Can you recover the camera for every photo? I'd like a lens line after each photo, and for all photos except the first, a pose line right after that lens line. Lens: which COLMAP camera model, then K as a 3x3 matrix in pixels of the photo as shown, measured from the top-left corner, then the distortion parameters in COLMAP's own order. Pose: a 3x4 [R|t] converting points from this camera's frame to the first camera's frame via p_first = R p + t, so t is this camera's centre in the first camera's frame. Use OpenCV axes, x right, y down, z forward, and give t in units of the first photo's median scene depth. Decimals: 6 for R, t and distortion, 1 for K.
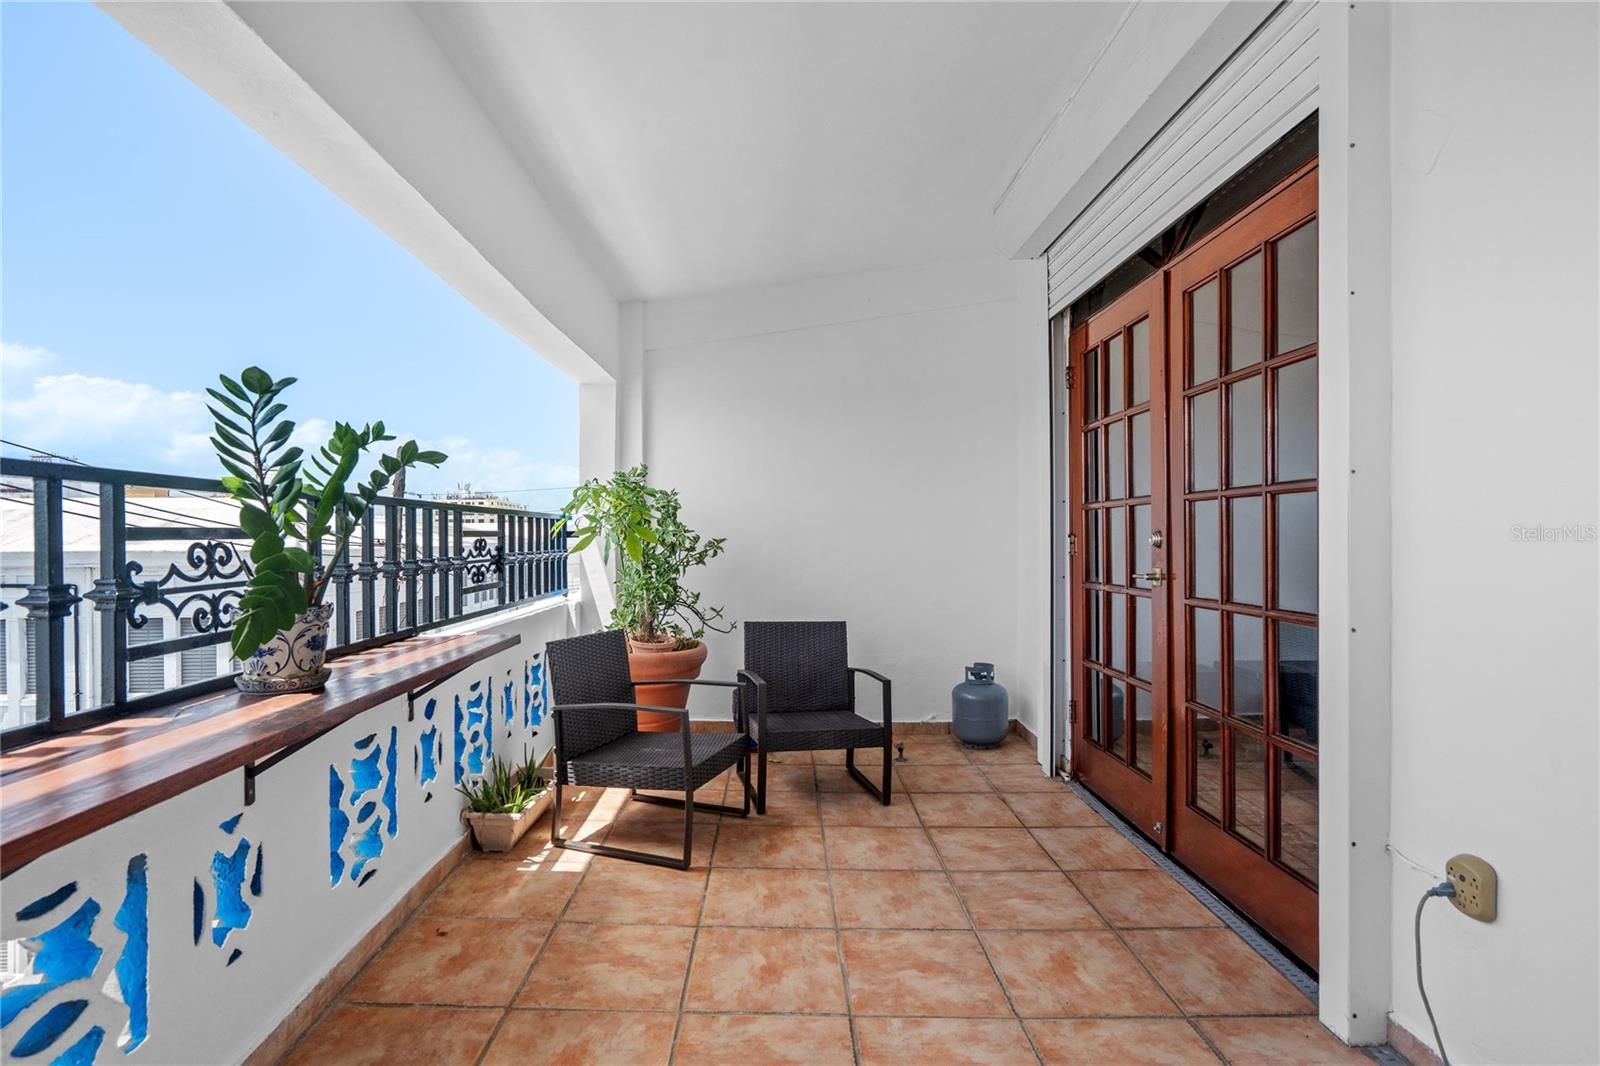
lens RADIAL K [[766.3, 0, 803.7], [0, 766.3, 528.1], [0, 0, 1]] dist [-0.002315, -0.000171]
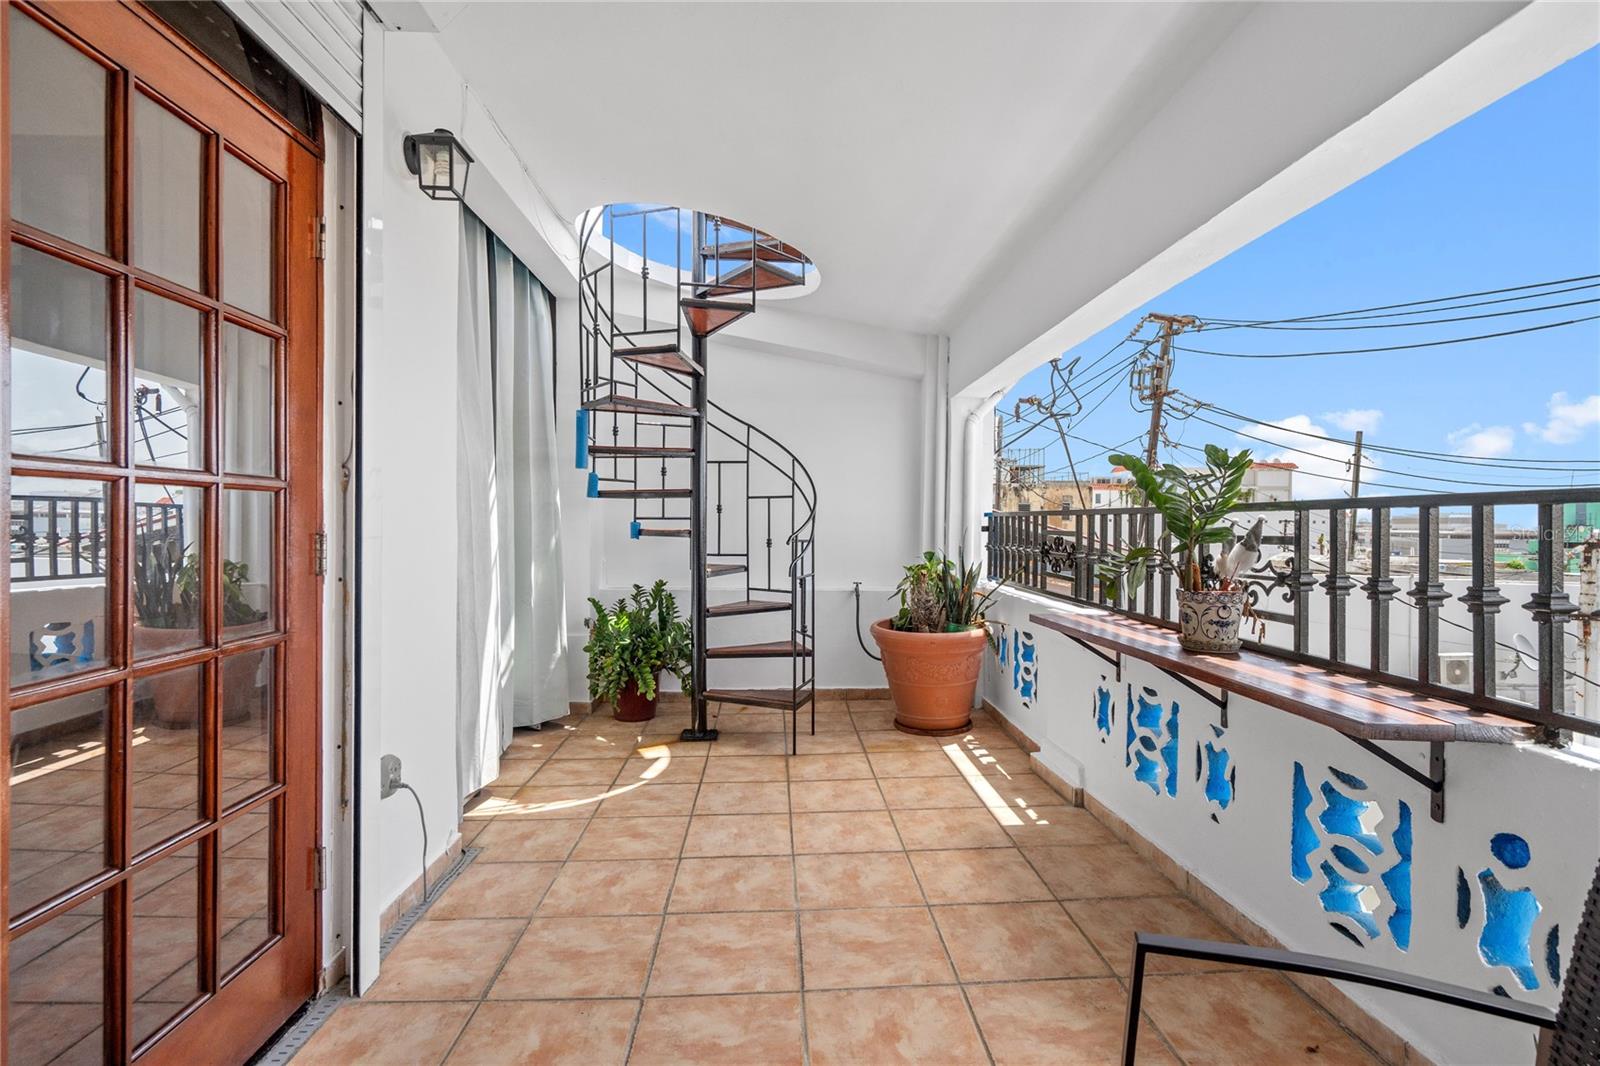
lens RADIAL K [[766.3, 0, 795.6], [0, 766.3, 531.7], [0, 0, 1]] dist [-0.002315, -0.000171]
pose [[-0.999999, -0.000556, 0.001353, 0.070530], [-0.000556, 1.000000, -0.000444, -0.005321], [-0.001353, -0.000445, -0.999999, 2.107094]]
